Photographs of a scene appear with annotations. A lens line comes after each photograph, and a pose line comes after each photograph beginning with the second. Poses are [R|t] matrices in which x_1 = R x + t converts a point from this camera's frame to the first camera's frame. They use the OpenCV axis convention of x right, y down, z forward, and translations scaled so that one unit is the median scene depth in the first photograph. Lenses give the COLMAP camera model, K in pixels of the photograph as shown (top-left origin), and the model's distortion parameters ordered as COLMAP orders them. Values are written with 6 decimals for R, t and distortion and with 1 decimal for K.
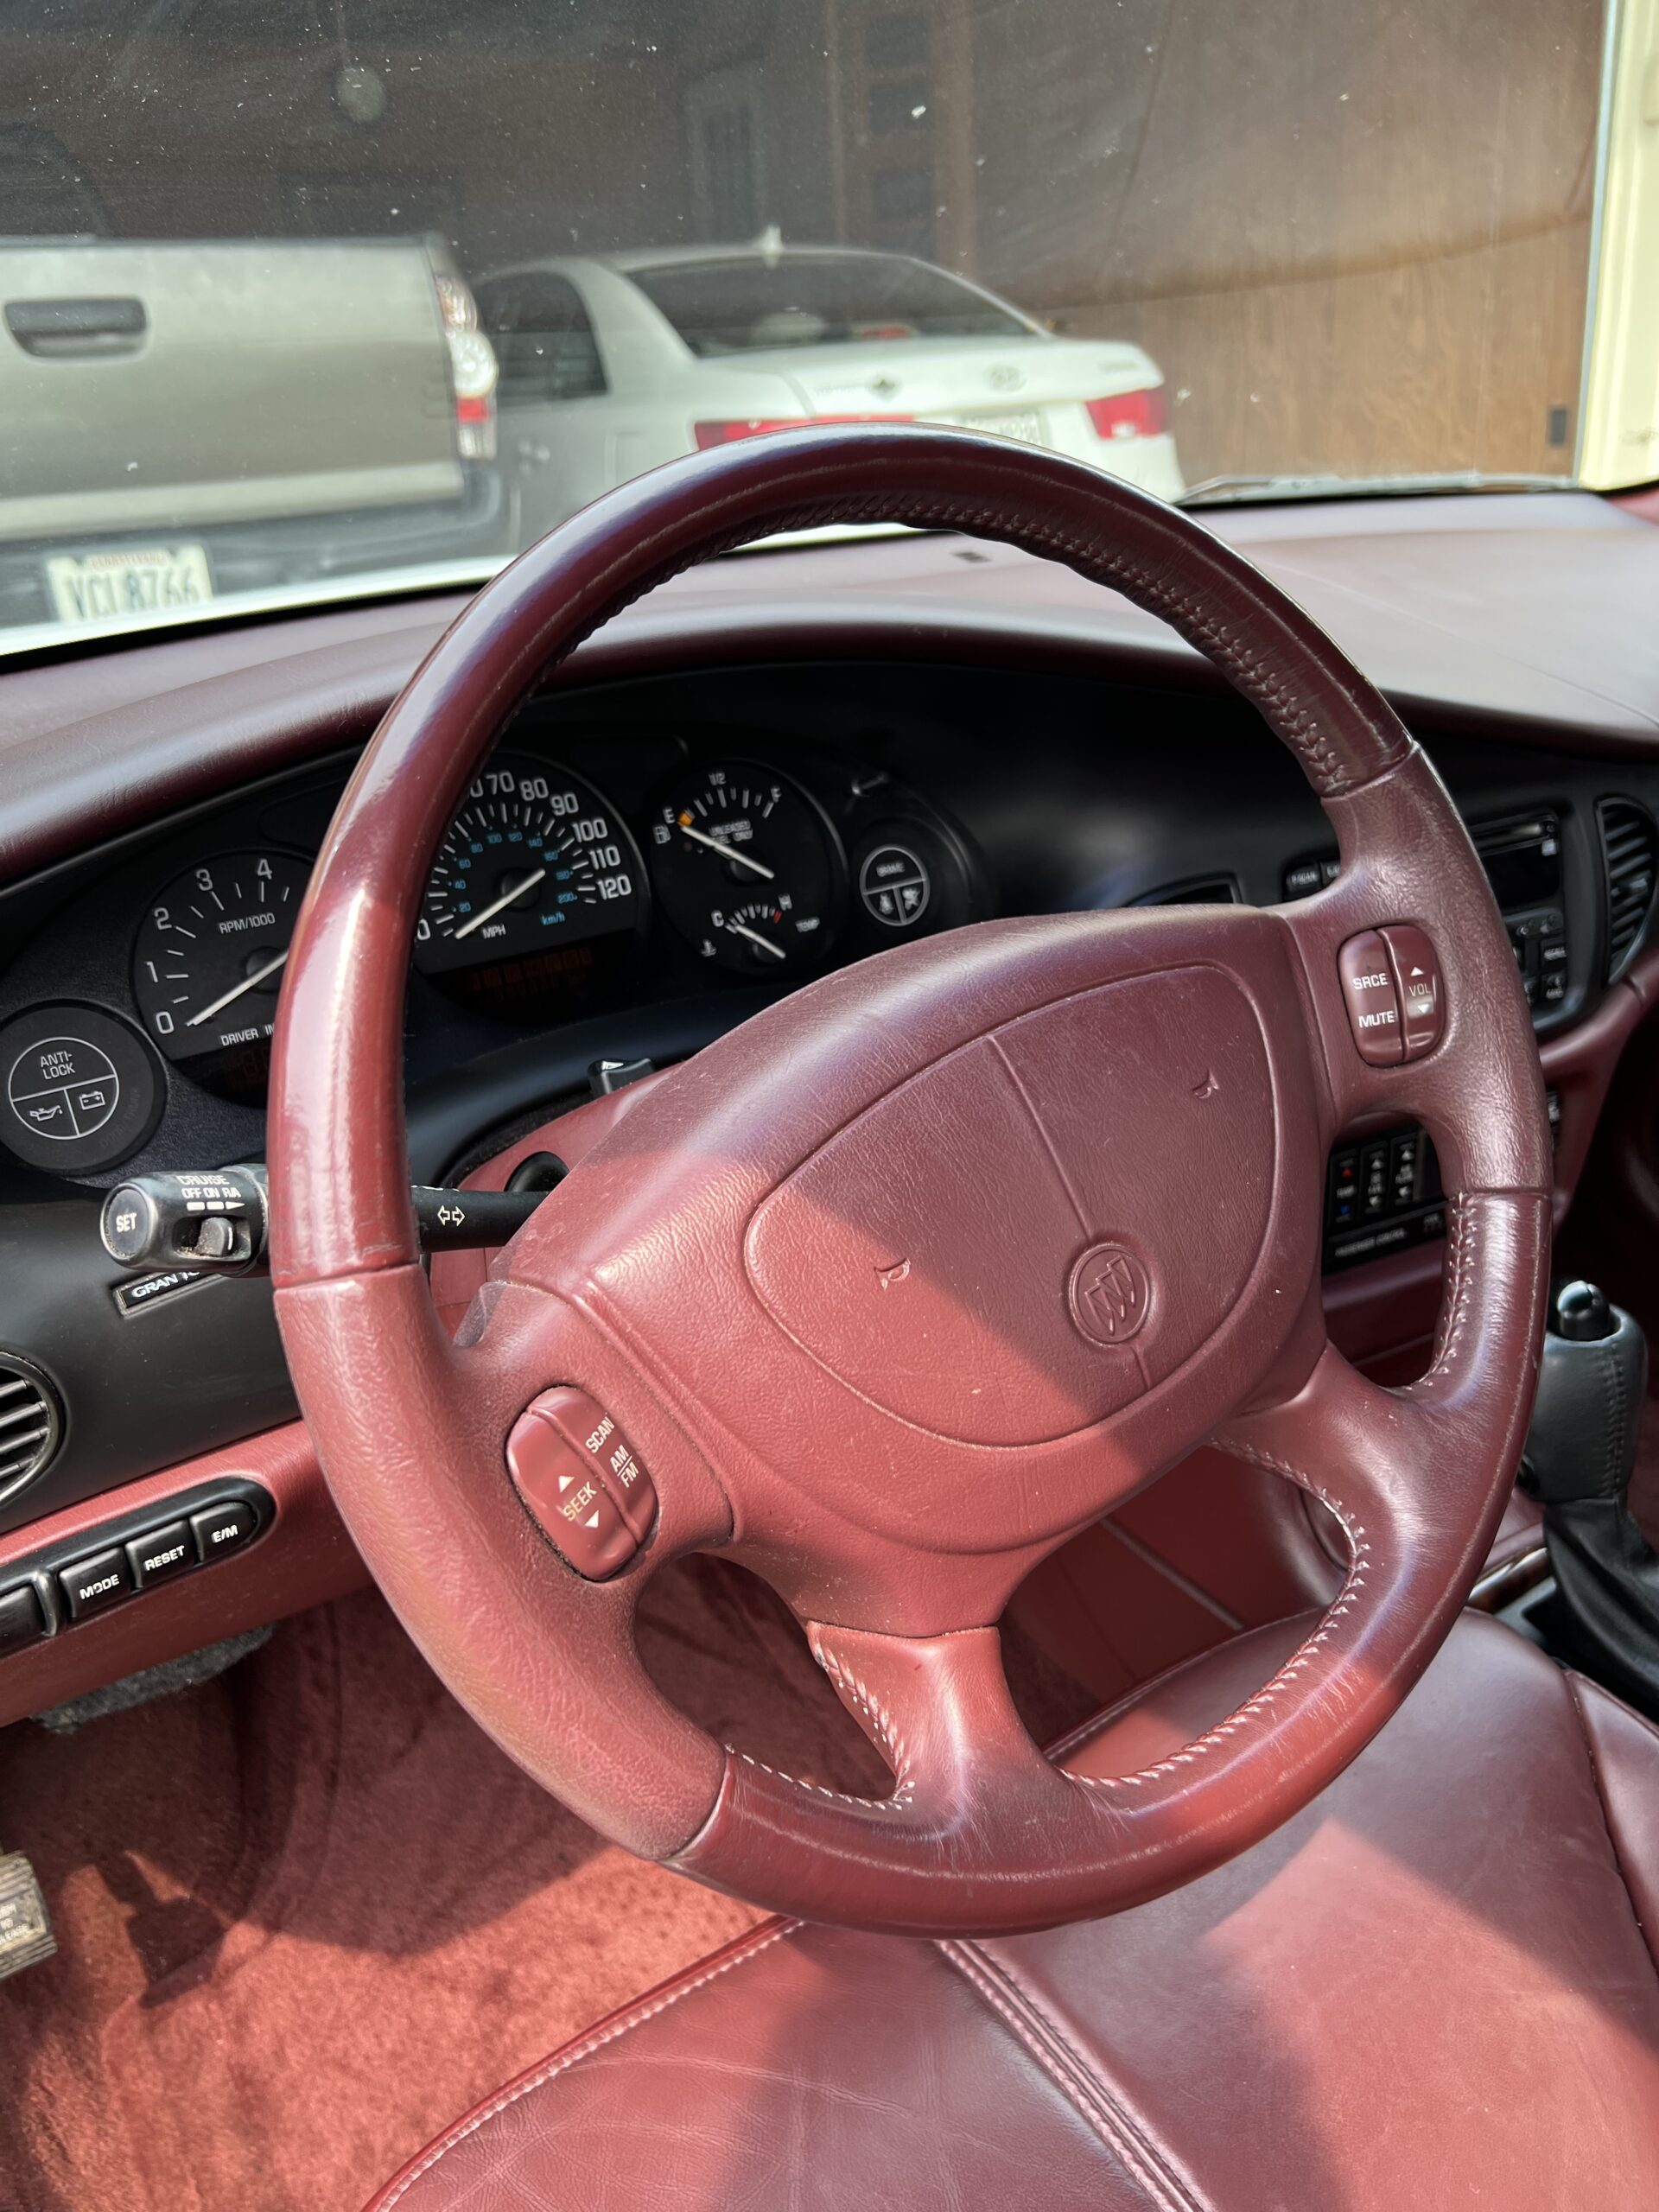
lens RADIAL K [[1666.8, 0, 837.6], [0, 1666.8, 1109.4], [0, 0, 1]] dist [0.098047, -0.135581]
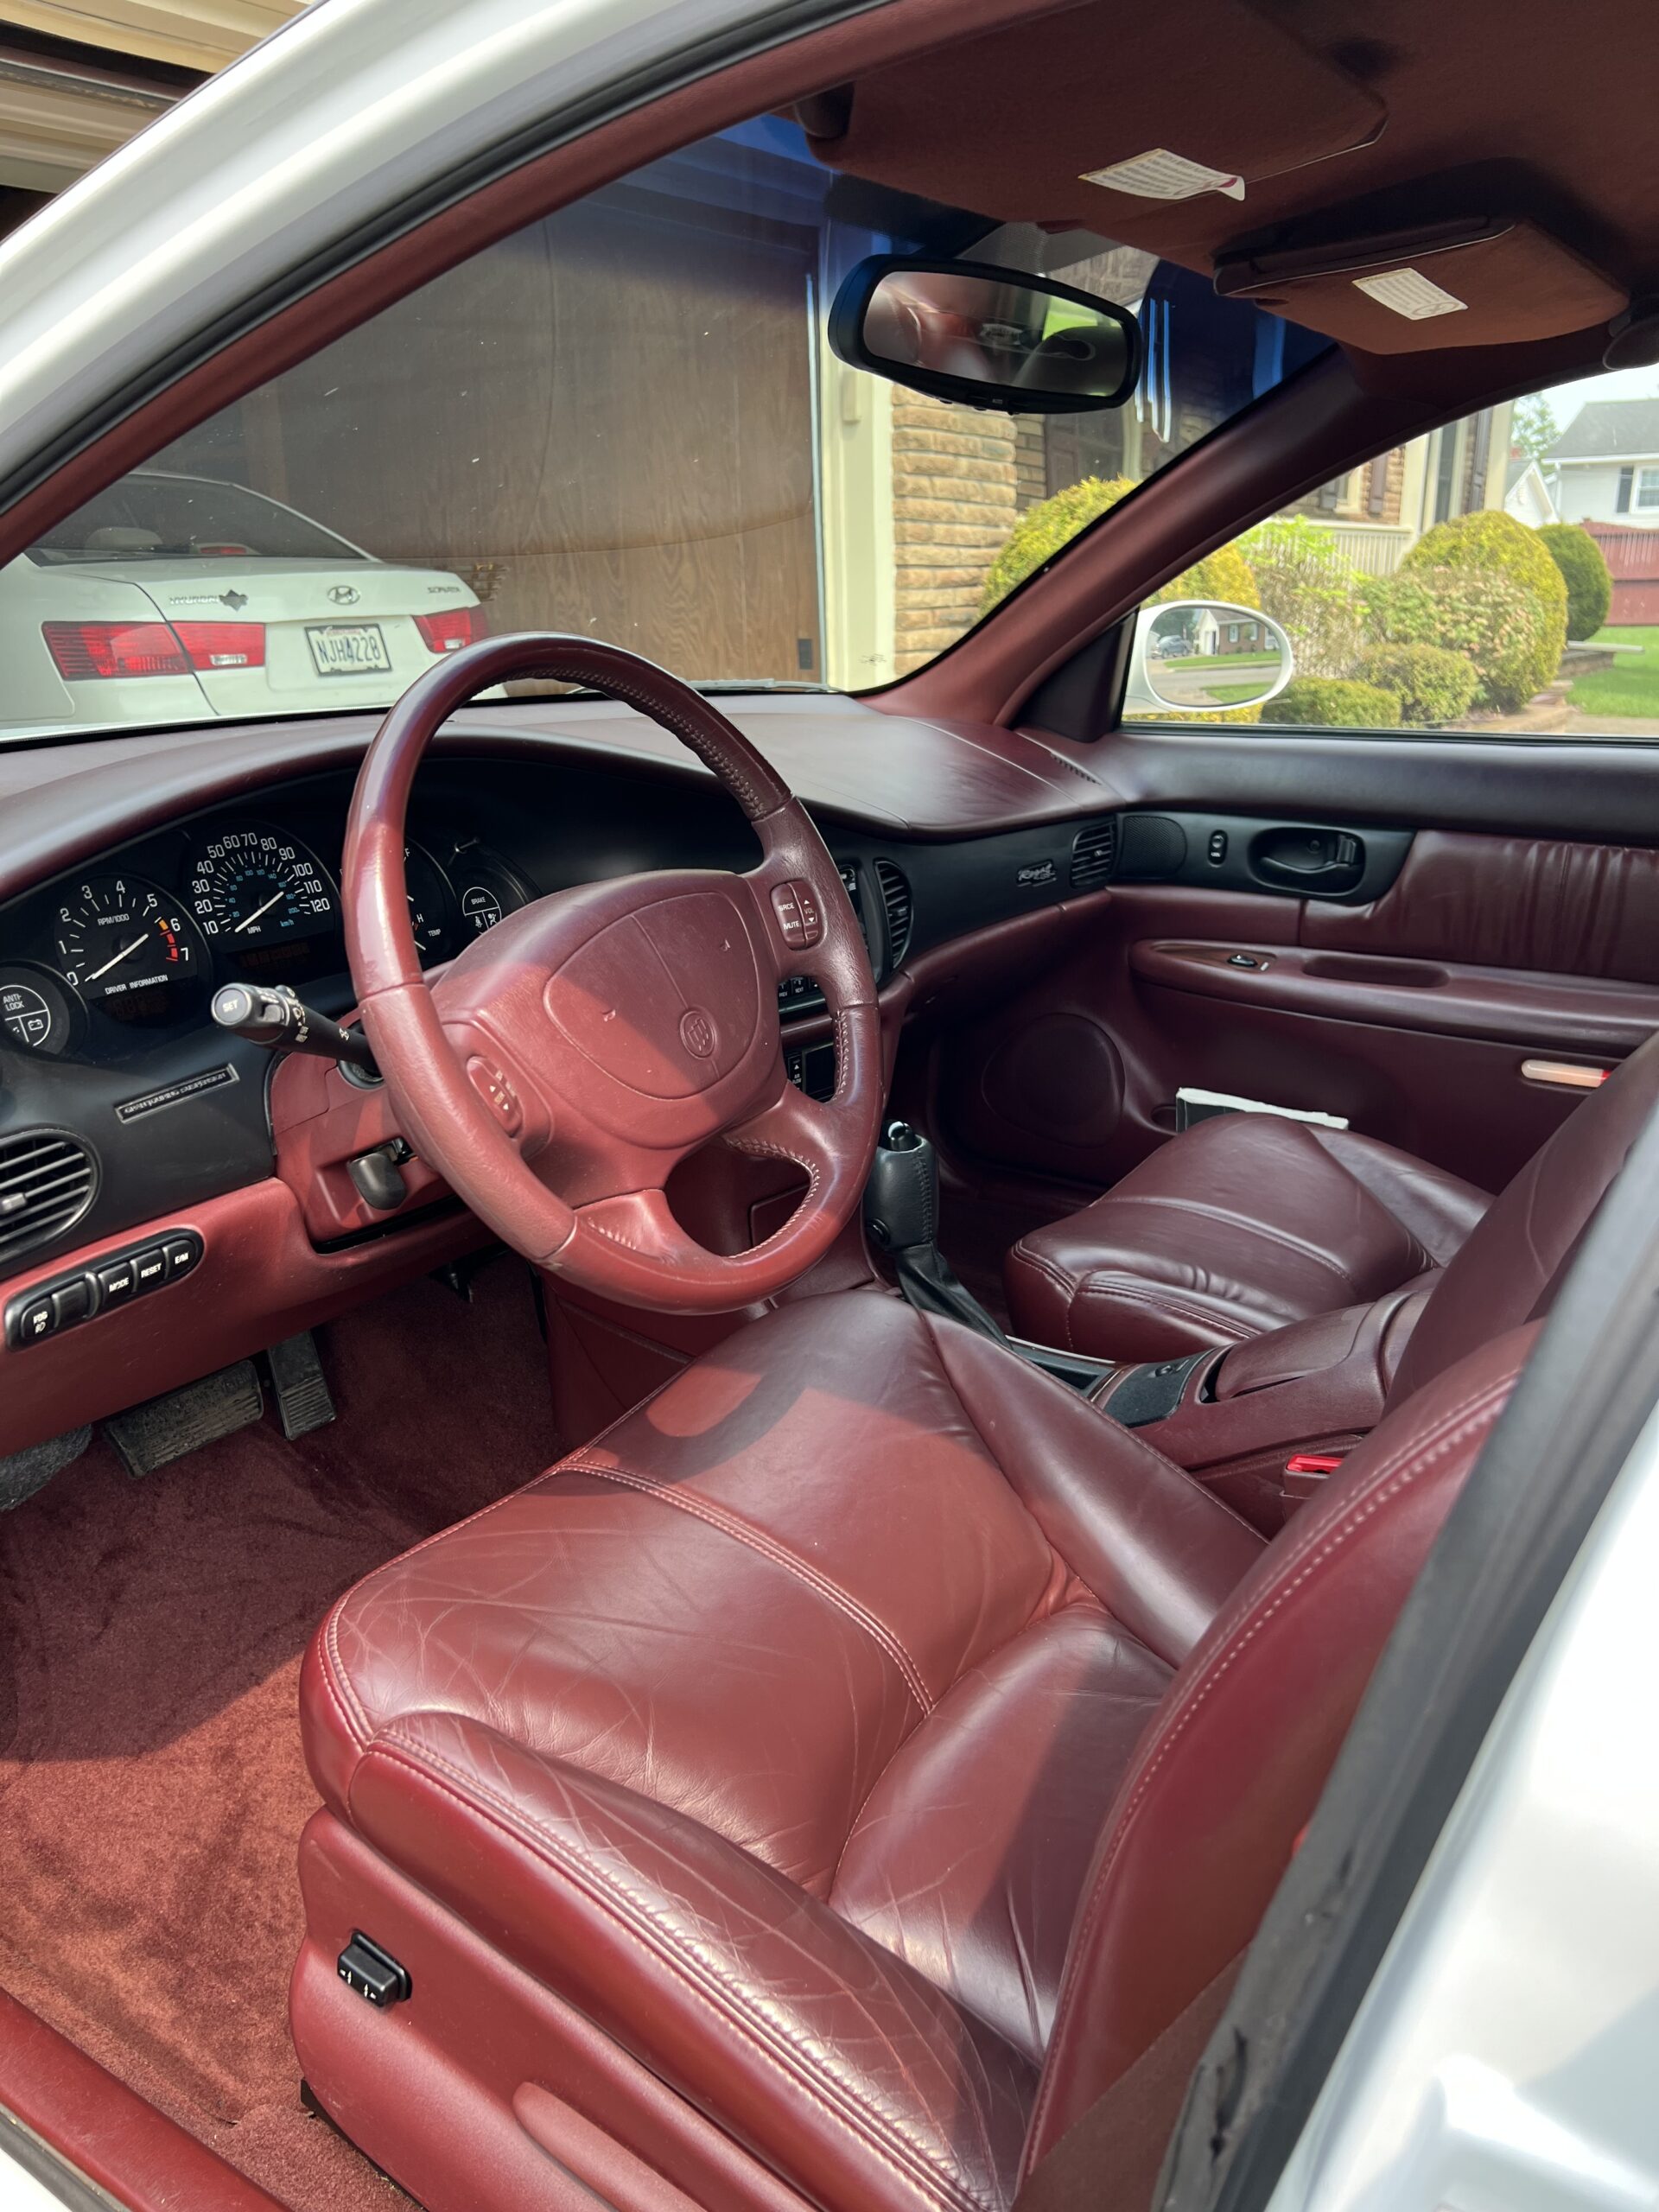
lens RADIAL K [[1666.8, 0, 837.6], [0, 1666.8, 1109.4], [0, 0, 1]] dist [0.098047, -0.135581]
pose [[0.921337, -0.076737, 0.381116, -0.311755], [0.119320, 0.988827, -0.089353, 0.265887], [-0.370002, 0.127799, 0.920199, -0.640215]]
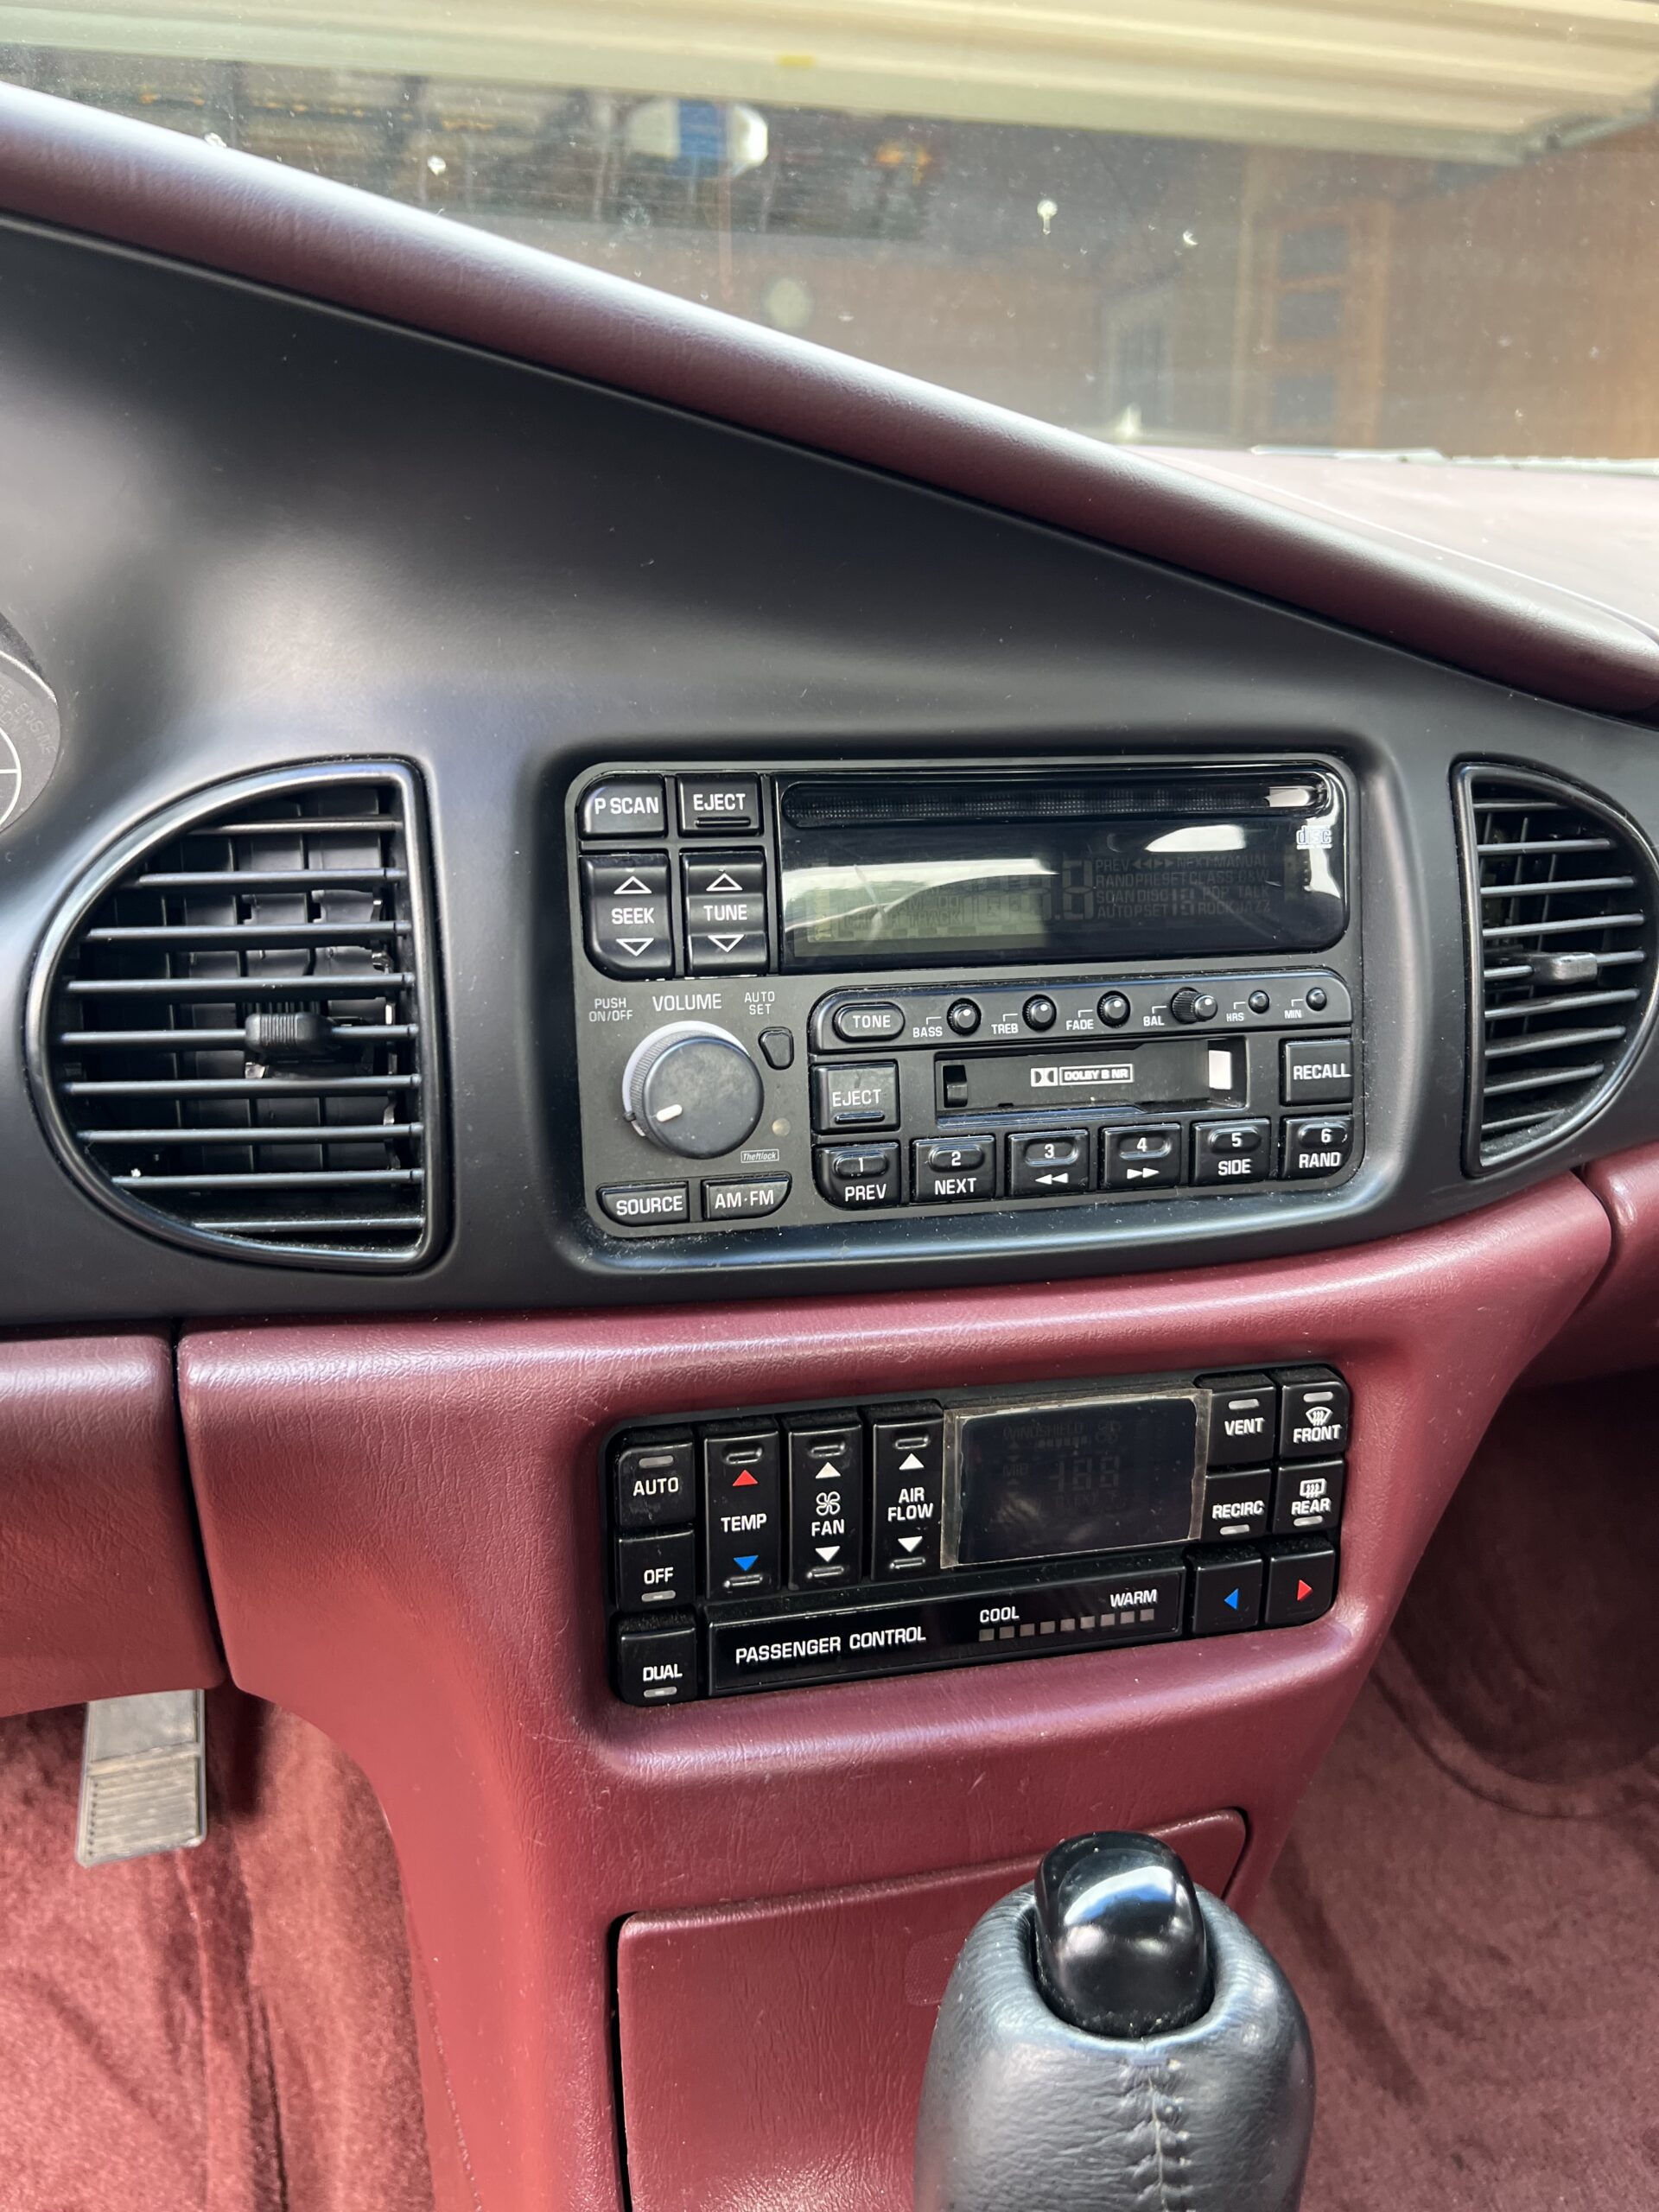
lens RADIAL K [[1666.8, 0, 837.6], [0, 1666.8, 1109.4], [0, 0, 1]] dist [0.098047, -0.135581]
pose [[0.957570, 0.115844, -0.263895, 0.519249], [-0.148759, 0.982925, -0.108302, -0.018220], [0.246843, 0.142963, 0.958452, 0.666254]]
